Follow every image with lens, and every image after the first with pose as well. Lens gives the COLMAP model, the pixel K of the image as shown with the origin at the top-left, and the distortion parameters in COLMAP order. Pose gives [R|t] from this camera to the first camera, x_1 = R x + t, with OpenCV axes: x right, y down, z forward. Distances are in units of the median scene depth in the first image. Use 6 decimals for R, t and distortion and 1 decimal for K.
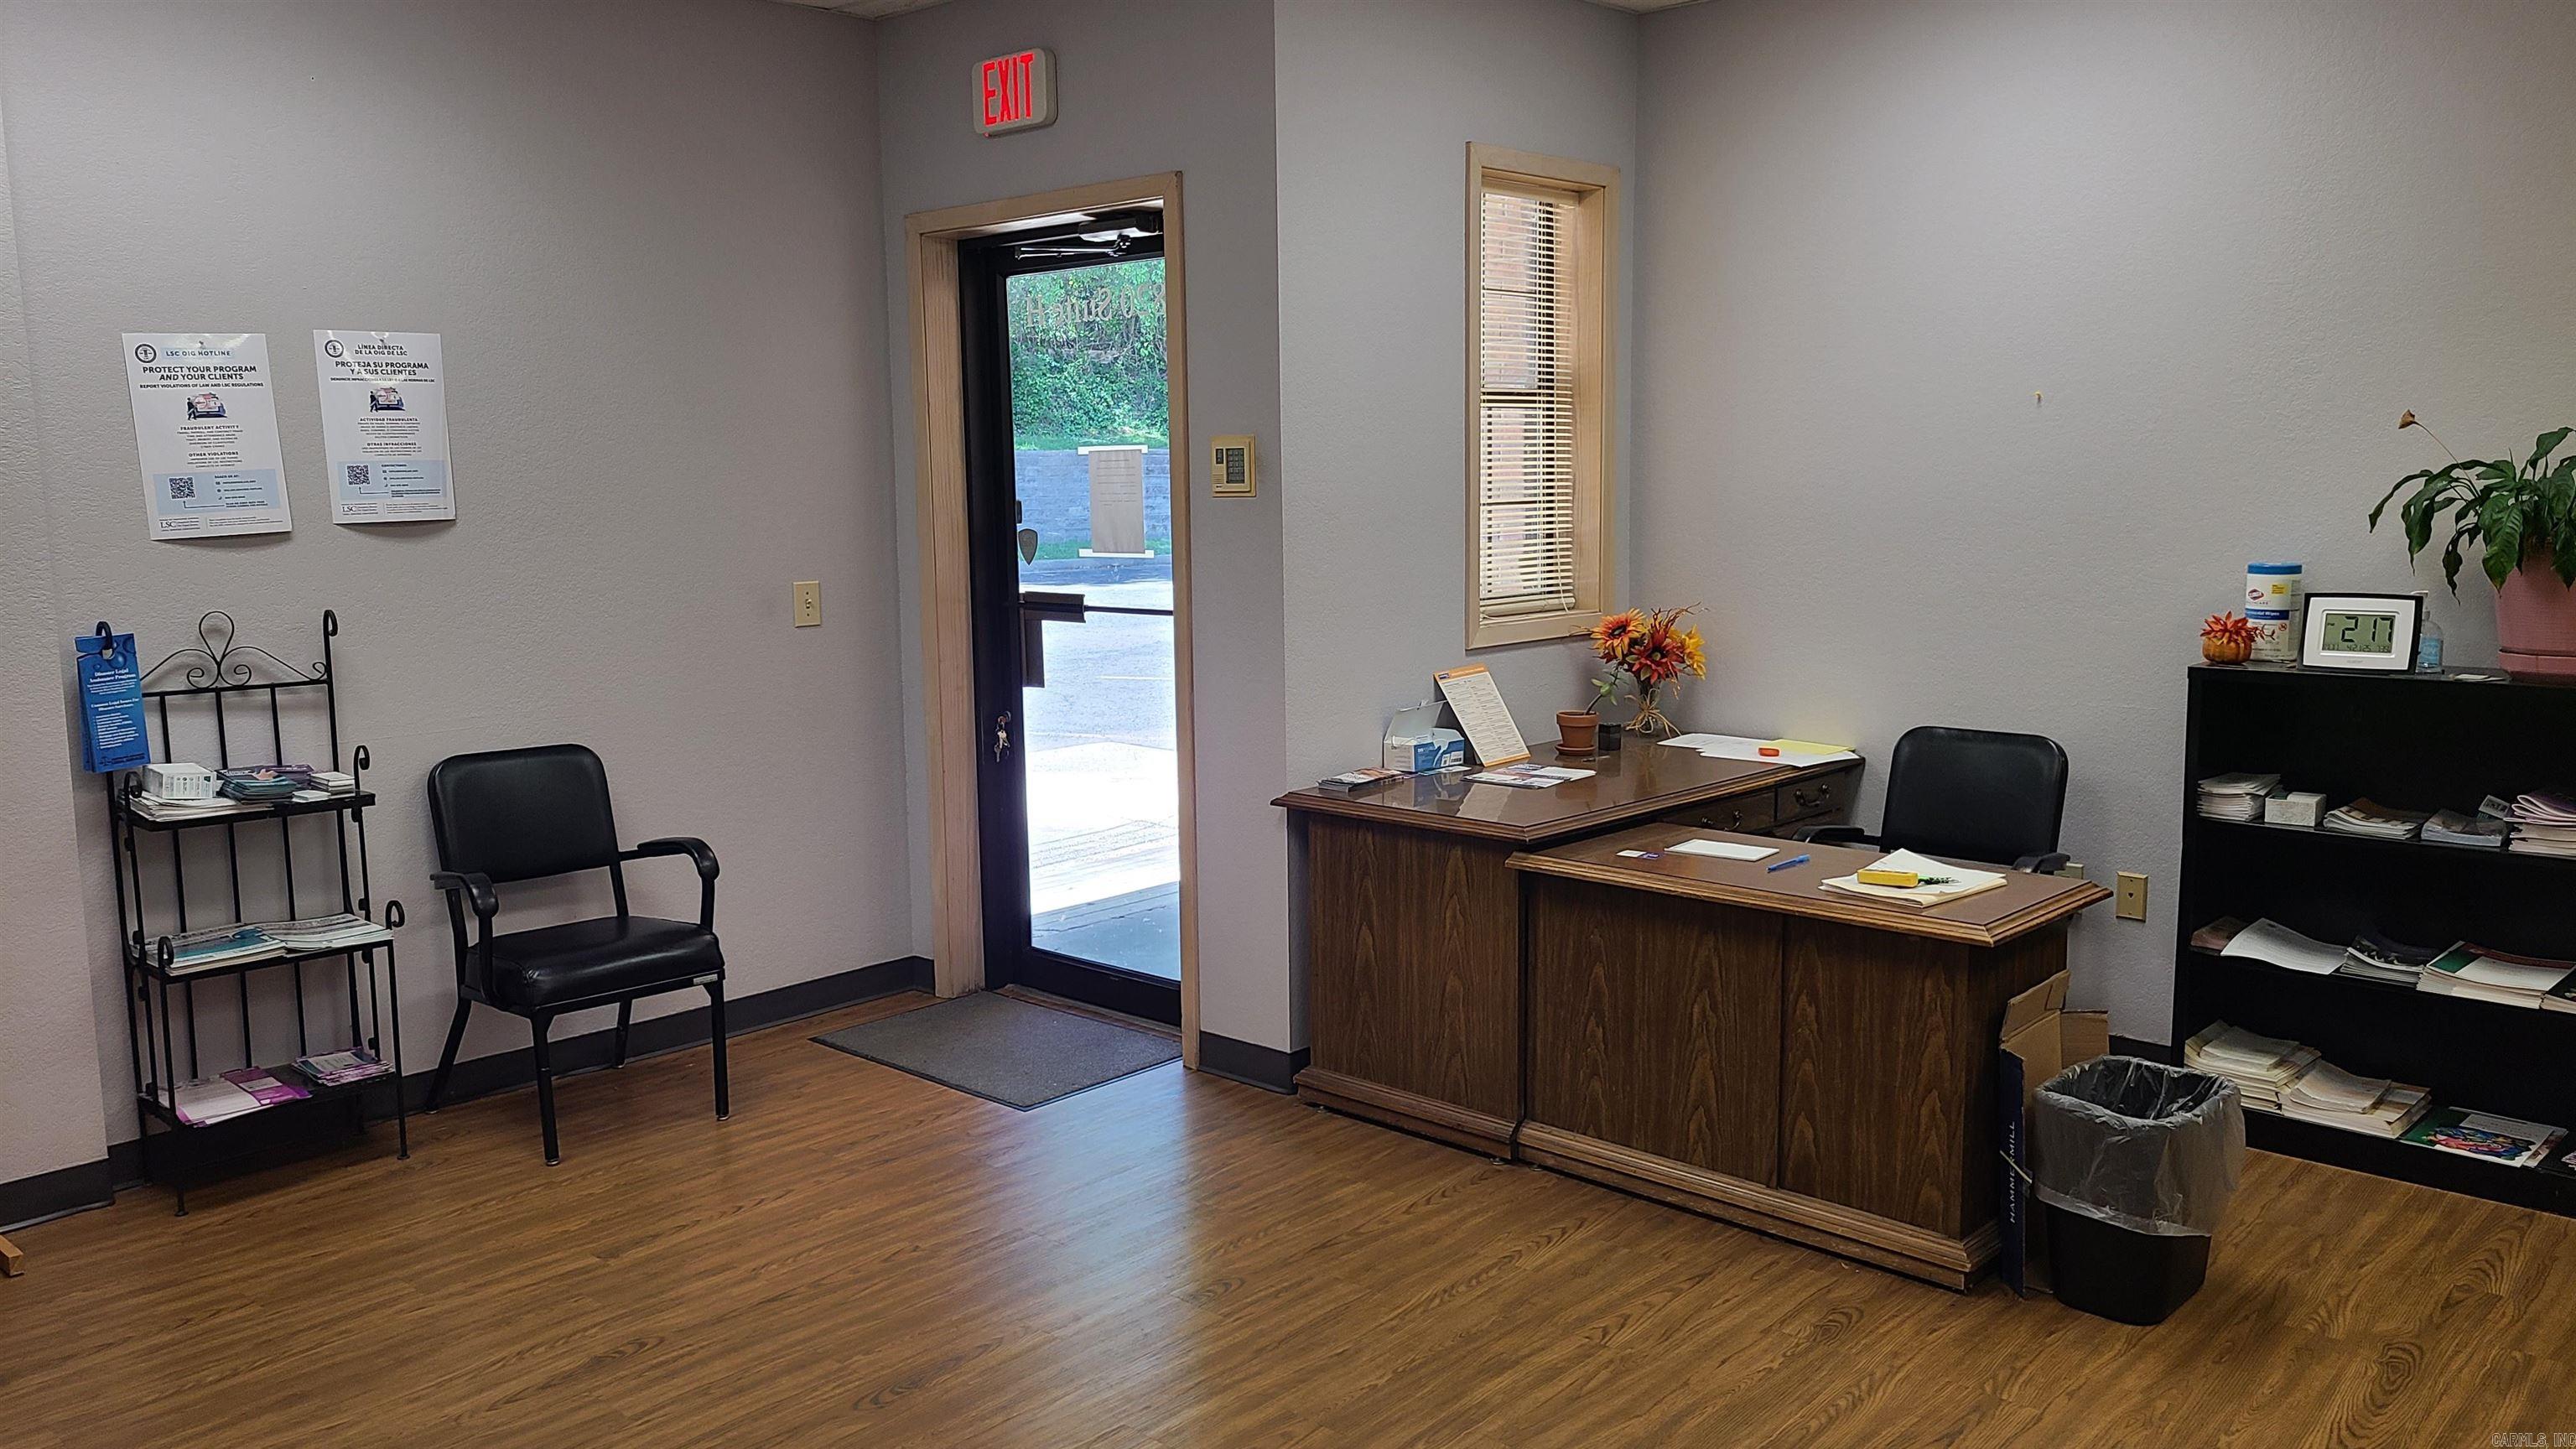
lens RADIAL K [[1956.7, 0, 1288.0], [0, 1956.7, 724.5], [0, 0, 1]] dist [0.052260, -0.000180]
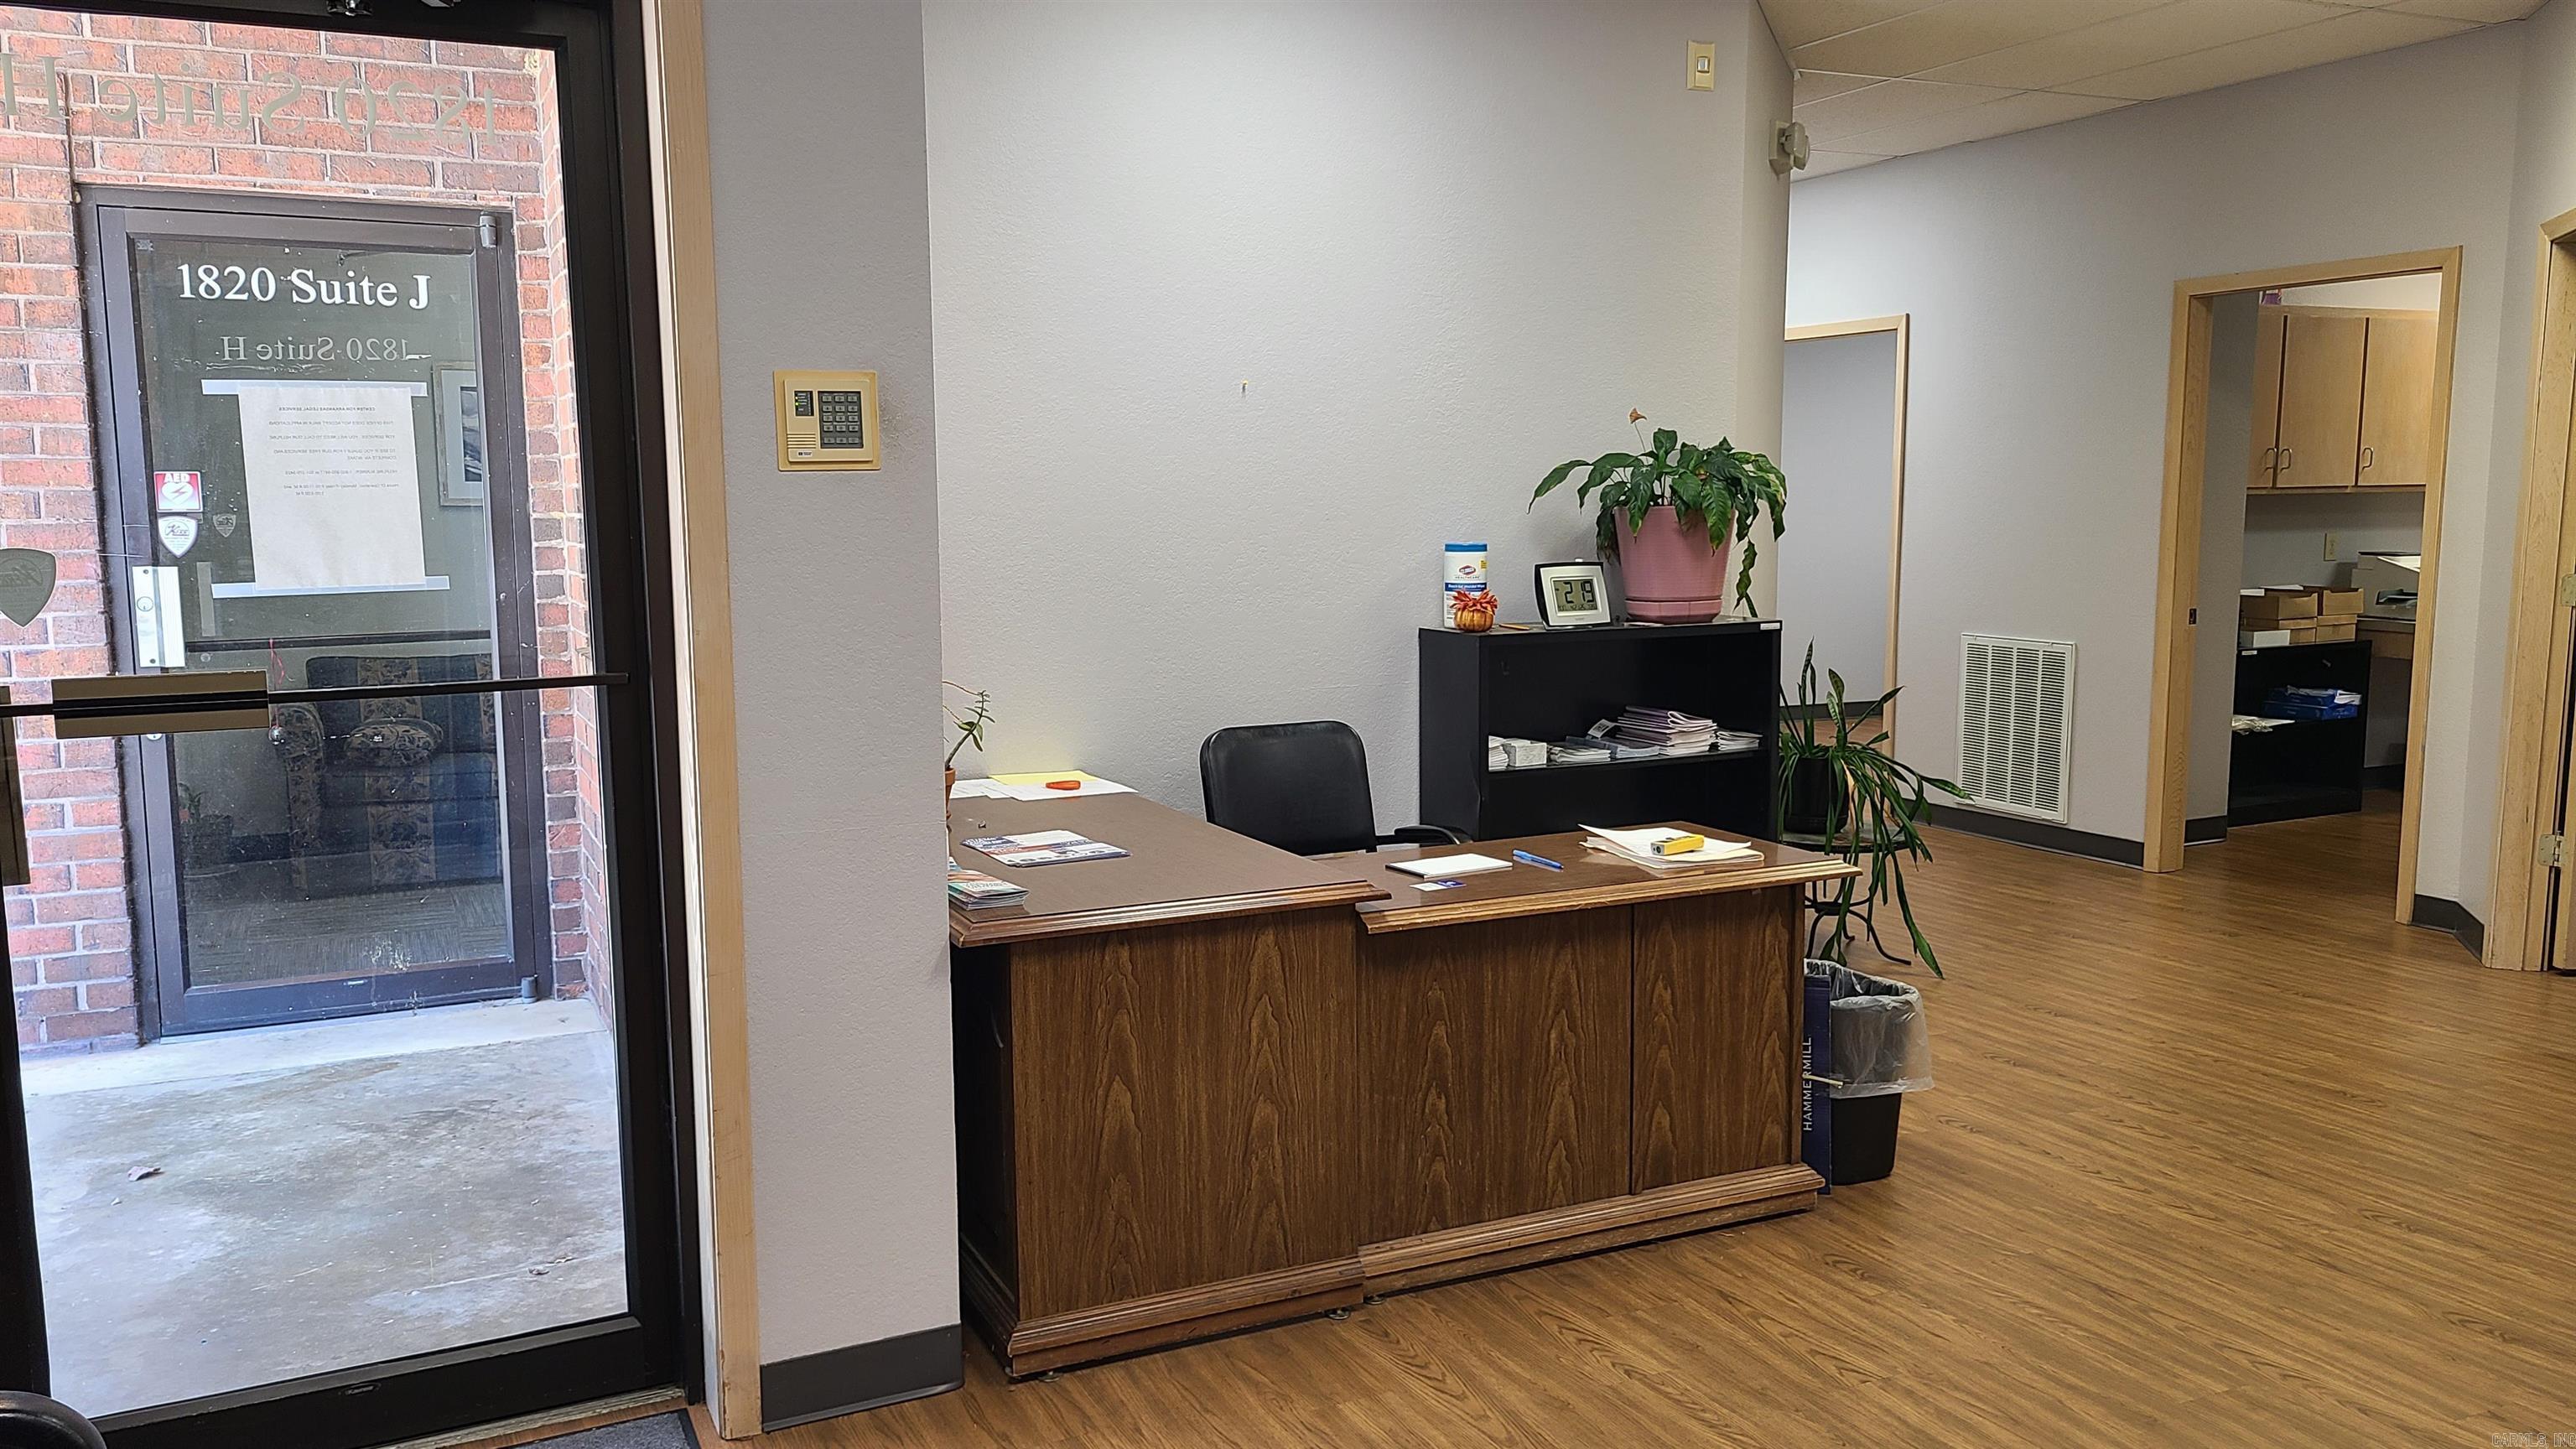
lens RADIAL K [[1956.7, 0, 1288.0], [0, 1956.7, 724.5], [0, 0, 1]] dist [0.052260, -0.000180]
pose [[0.362010, -0.105128, 0.926227, -0.627991], [0.128441, 0.989768, 0.062140, -0.064900], [-0.923283, 0.096470, 0.371809, 0.732305]]
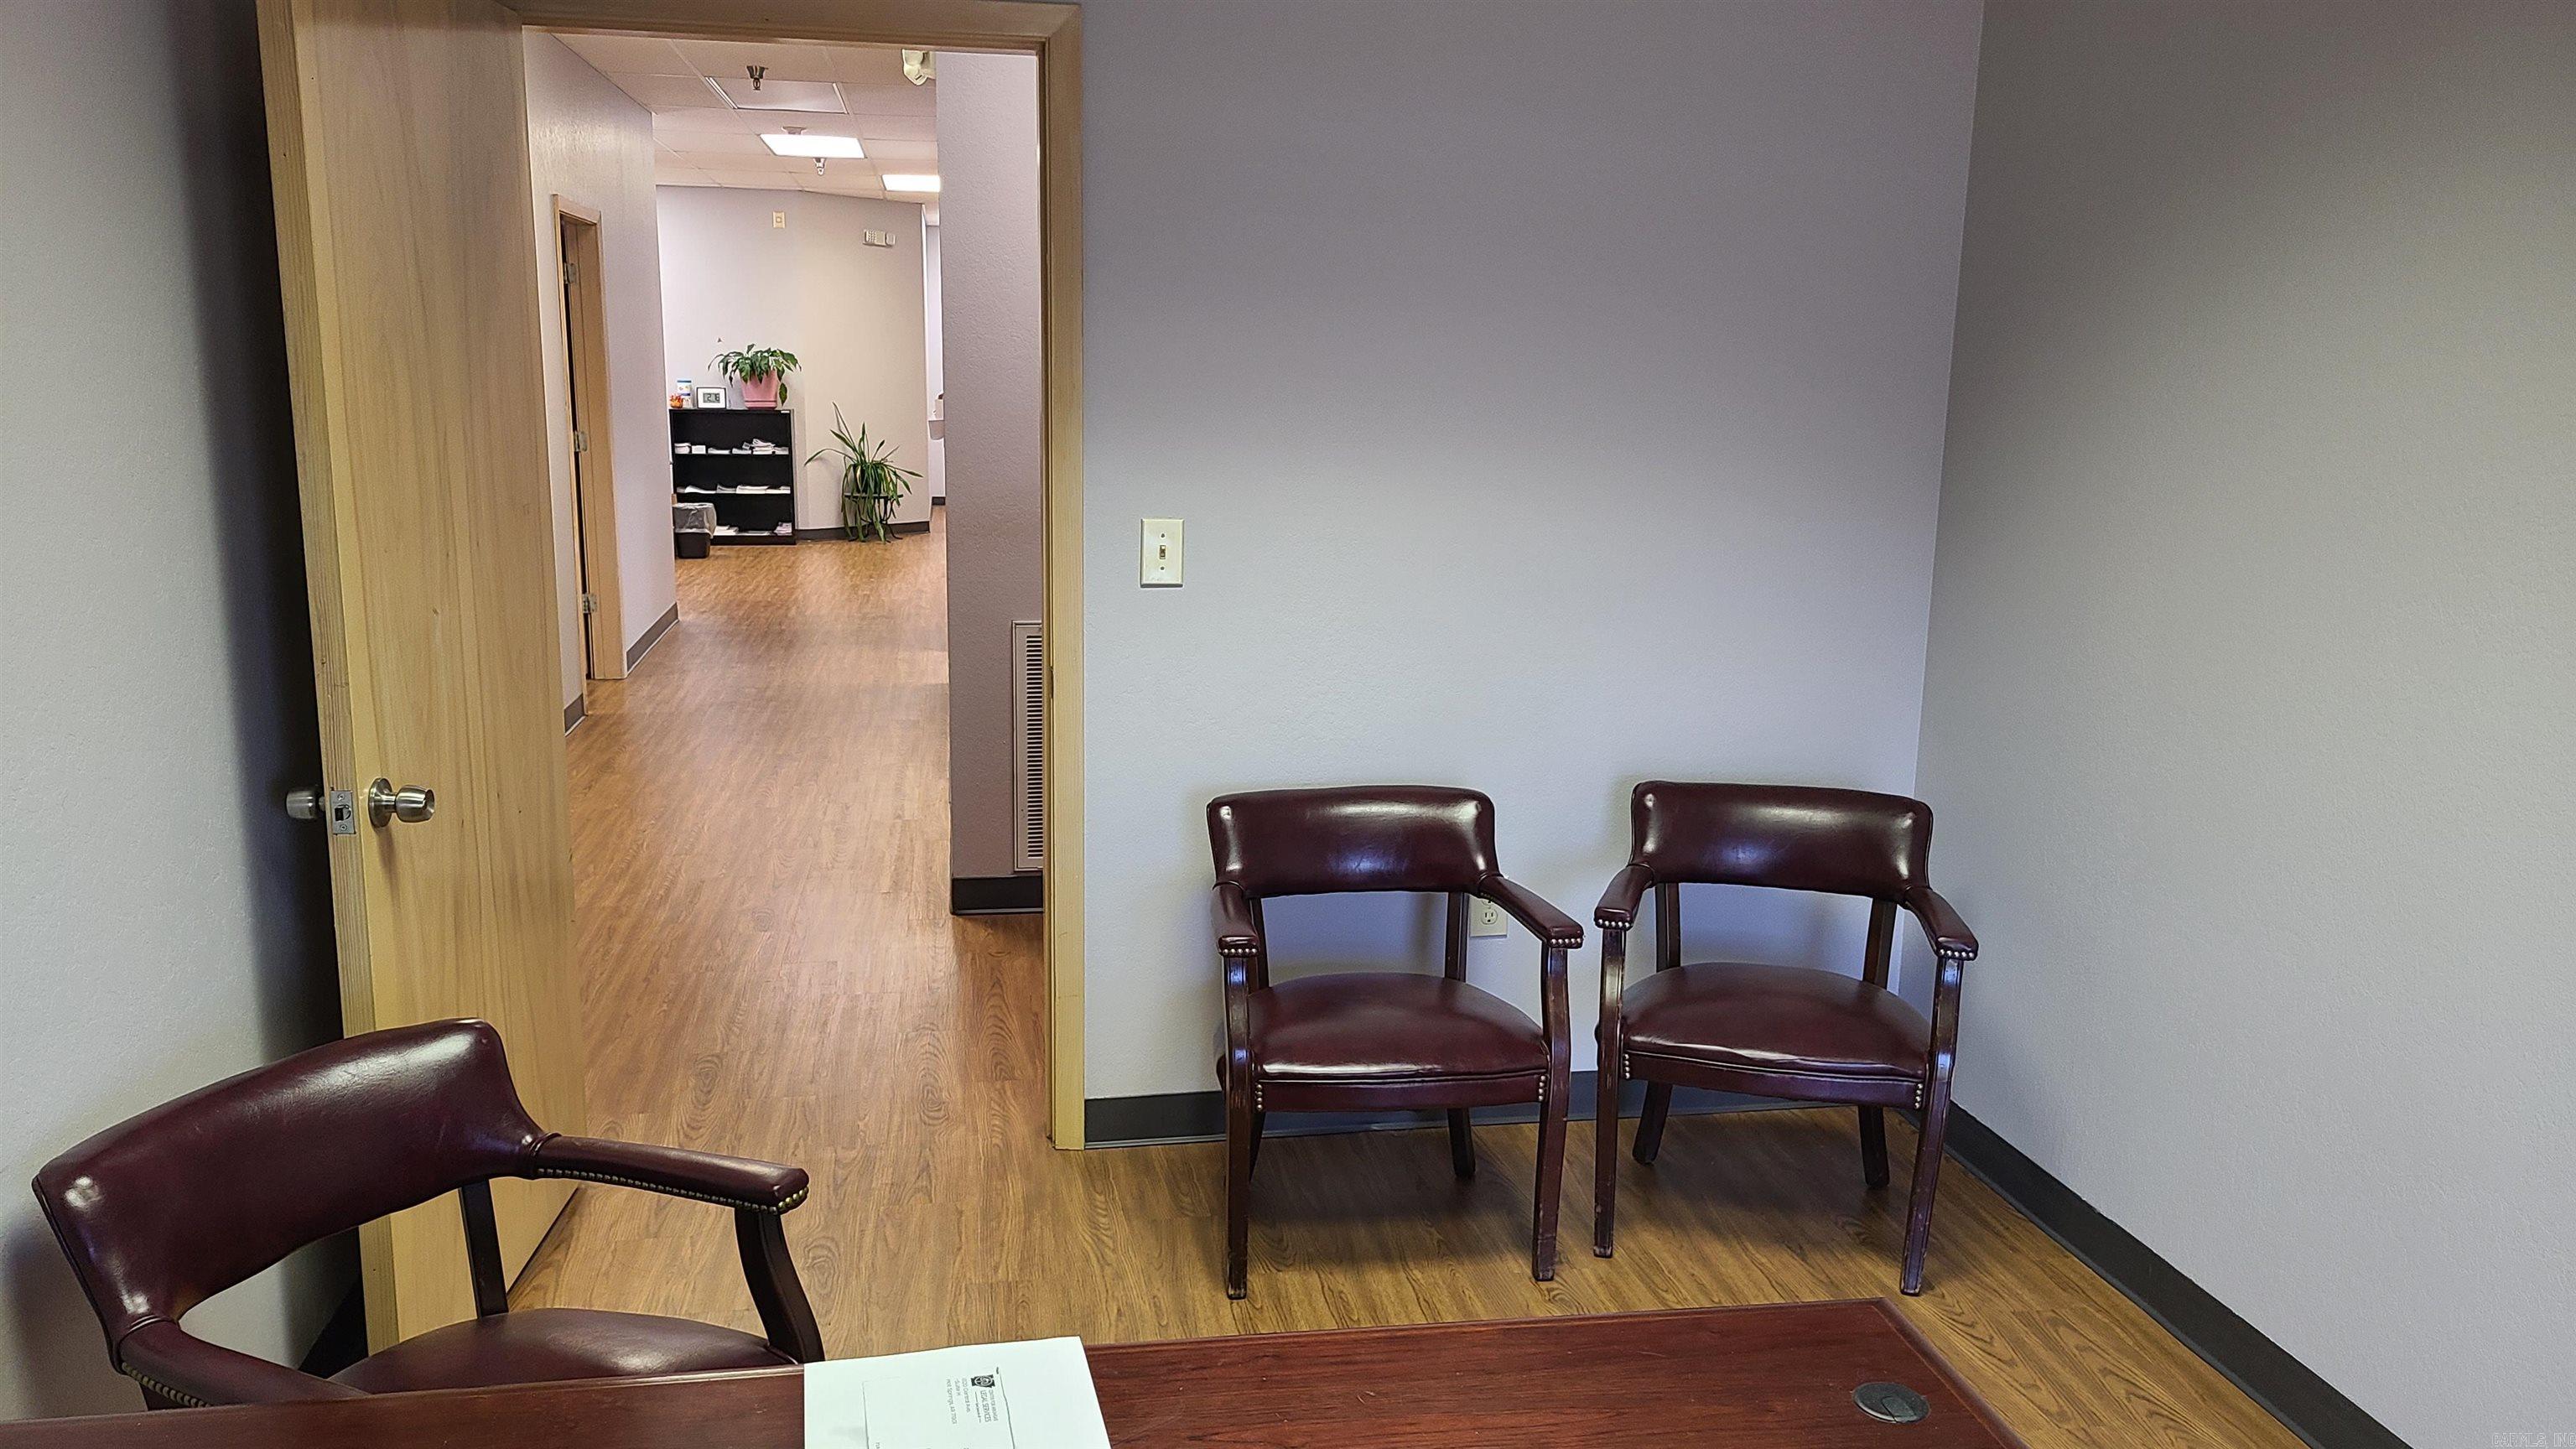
lens RADIAL K [[1956.7, 0, 1288.0], [0, 1956.7, 724.5], [0, 0, 1]] dist [0.052260, -0.000180]
pose [[0.625711, -0.110606, 0.772173, -1.695863], [0.087056, 0.993614, 0.071781, 0.390613], [-0.775182, 0.022308, 0.631345, -2.143916]]
